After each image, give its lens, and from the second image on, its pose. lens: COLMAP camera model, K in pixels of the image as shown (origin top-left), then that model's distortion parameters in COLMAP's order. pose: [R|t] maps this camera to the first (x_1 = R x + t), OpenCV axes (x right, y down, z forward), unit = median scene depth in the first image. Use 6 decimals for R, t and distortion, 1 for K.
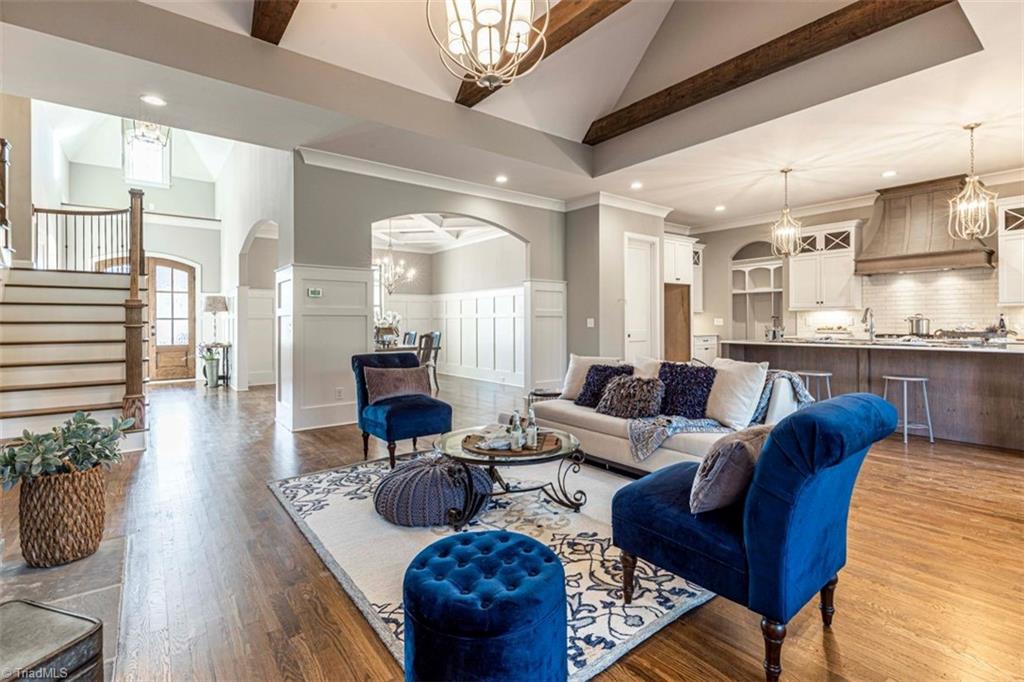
lens RADIAL K [[474.8, 0, 500.4], [0, 474.8, 325.3], [0, 0, 1]] dist [0.004357, -0.000066]
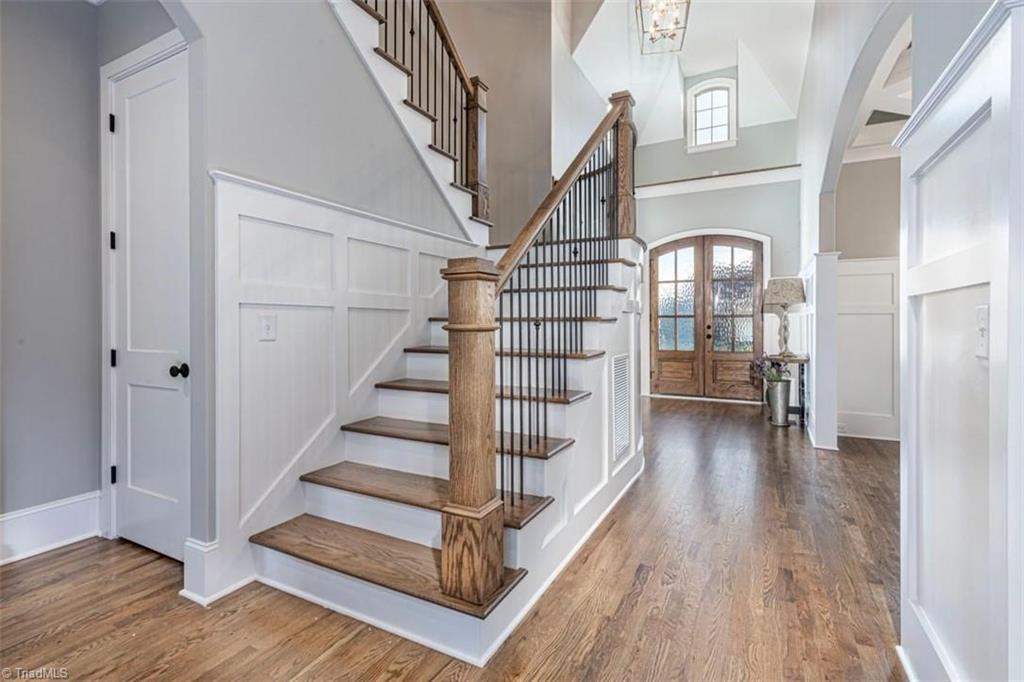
lens RADIAL K [[474.8, 0, 507.8], [0, 474.8, 322.5], [0, 0, 1]] dist [0.004357, -0.000066]
pose [[0.428633, 0.000707, -0.903479, -0.191020], [-0.005570, 0.999983, -0.001860, -0.000461], [0.903462, 0.005830, 0.428629, 0.402045]]
